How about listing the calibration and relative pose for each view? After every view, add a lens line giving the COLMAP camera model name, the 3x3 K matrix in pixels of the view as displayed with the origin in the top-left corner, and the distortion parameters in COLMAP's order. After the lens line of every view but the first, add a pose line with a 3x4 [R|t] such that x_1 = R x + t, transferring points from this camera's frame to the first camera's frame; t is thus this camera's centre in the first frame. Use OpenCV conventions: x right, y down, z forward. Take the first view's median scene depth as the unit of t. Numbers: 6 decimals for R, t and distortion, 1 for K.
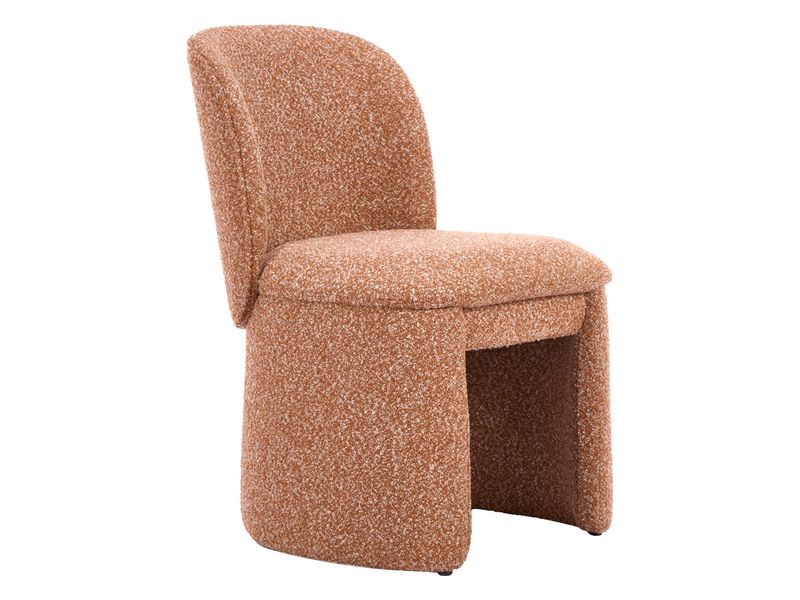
lens RADIAL K [[3281.5, 0, 401.4], [0, 3281.5, 302.7], [0, 0, 1]] dist [2.244830, 0.000000]
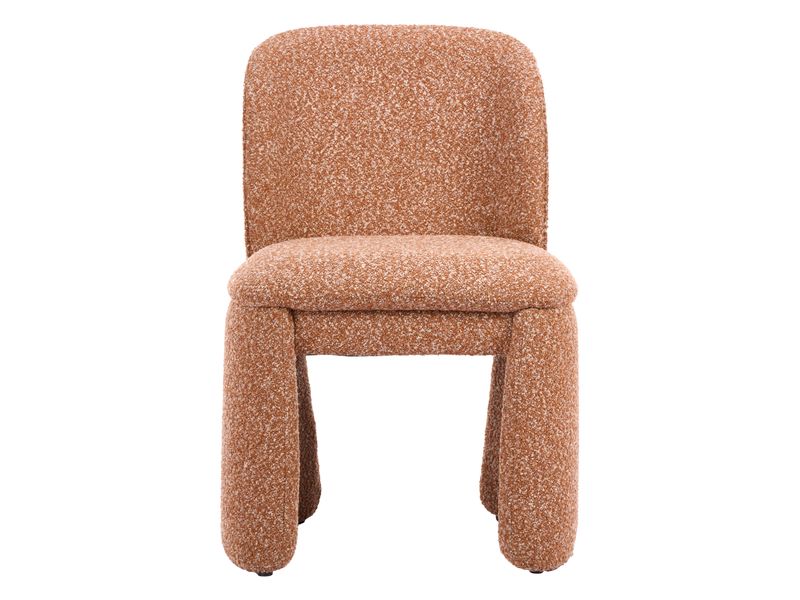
lens RADIAL K [[3281.5, 0, 401.3], [0, 3281.5, 292.0], [0, 0, 1]] dist [2.244830, 0.000000]
pose [[0.660482, 0.088935, -0.745556, 0.767794], [-0.091457, 0.995096, 0.037681, -0.043426], [0.745251, 0.043299, 0.665377, 0.358021]]
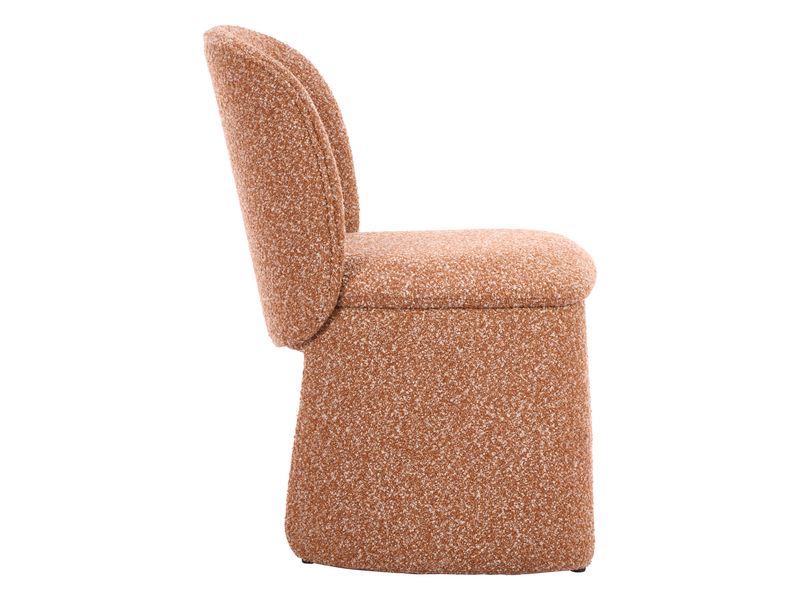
lens RADIAL K [[3281.5, 0, 399.8], [0, 3281.5, 304.7], [0, 0, 1]] dist [2.244830, 0.000000]
pose [[0.786590, -0.074908, 0.612915, -0.628625], [0.073979, 0.996897, 0.026895, -0.028155], [-0.613028, 0.024187, 0.789691, 0.239930]]
